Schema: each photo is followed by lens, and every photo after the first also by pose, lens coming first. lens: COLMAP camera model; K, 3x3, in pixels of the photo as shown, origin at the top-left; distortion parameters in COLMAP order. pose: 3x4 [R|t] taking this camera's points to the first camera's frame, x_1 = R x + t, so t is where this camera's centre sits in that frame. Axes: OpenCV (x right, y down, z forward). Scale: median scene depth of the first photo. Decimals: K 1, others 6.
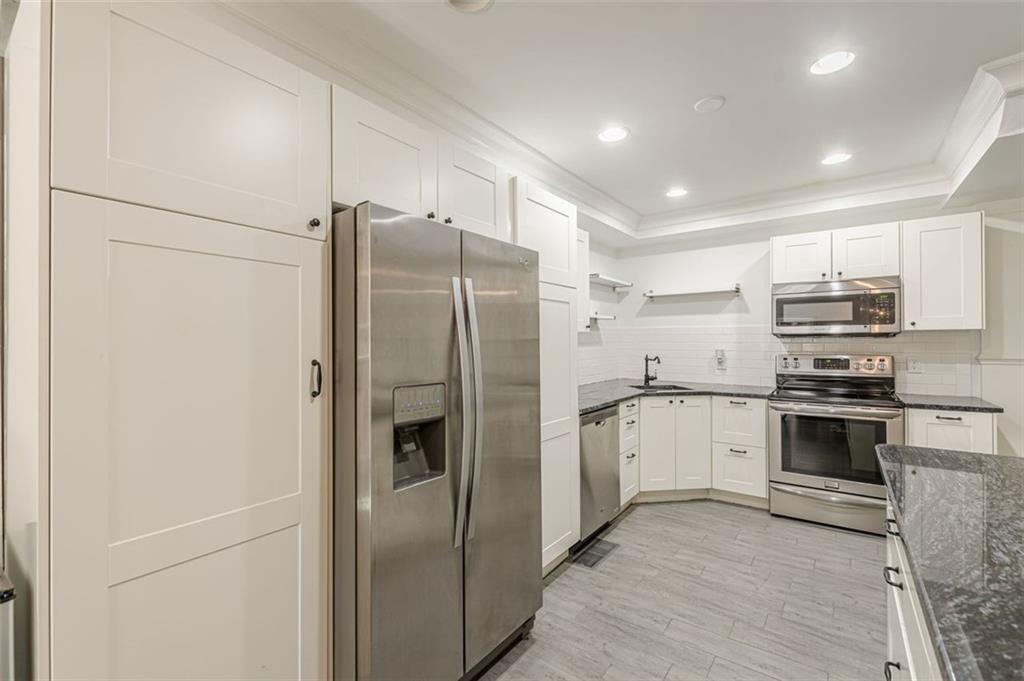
lens RADIAL K [[446.9, 0, 507.2], [0, 446.9, 341.2], [0, 0, 1]] dist [0.002682, -0.000900]
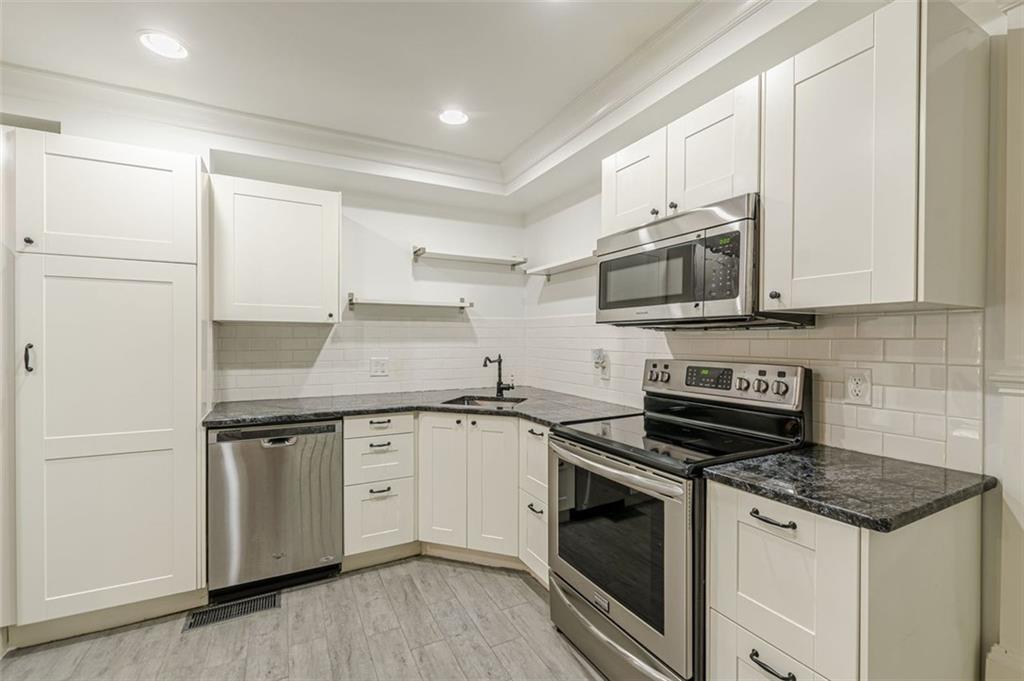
lens RADIAL K [[446.9, 0, 510.9], [0, 446.9, 345.3], [0, 0, 1]] dist [0.002682, -0.000900]
pose [[0.898125, 0.012267, -0.439569, 0.755219], [-0.006119, 0.999863, 0.015400, 0.005118], [0.439698, -0.011141, 0.898077, 0.417197]]
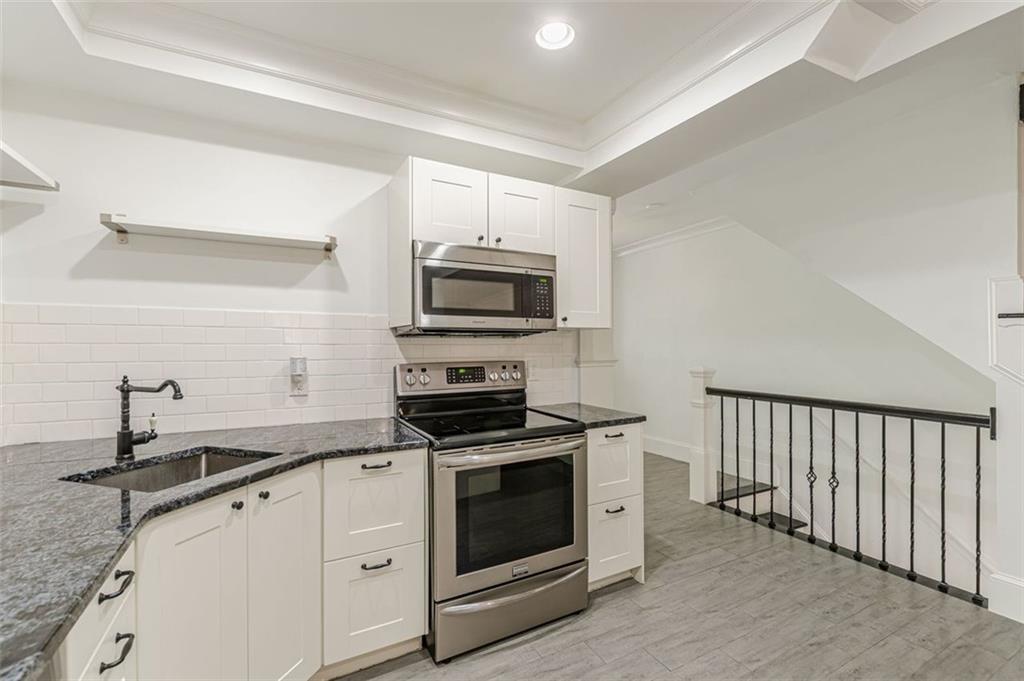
lens RADIAL K [[446.9, 0, 508.9], [0, 446.9, 347.6], [0, 0, 1]] dist [0.002682, -0.000900]
pose [[0.424292, -0.001469, 0.905524, 0.133955], [0.002858, 0.999996, 0.000283, 0.008961], [-0.905521, 0.002468, 0.424294, 0.658153]]
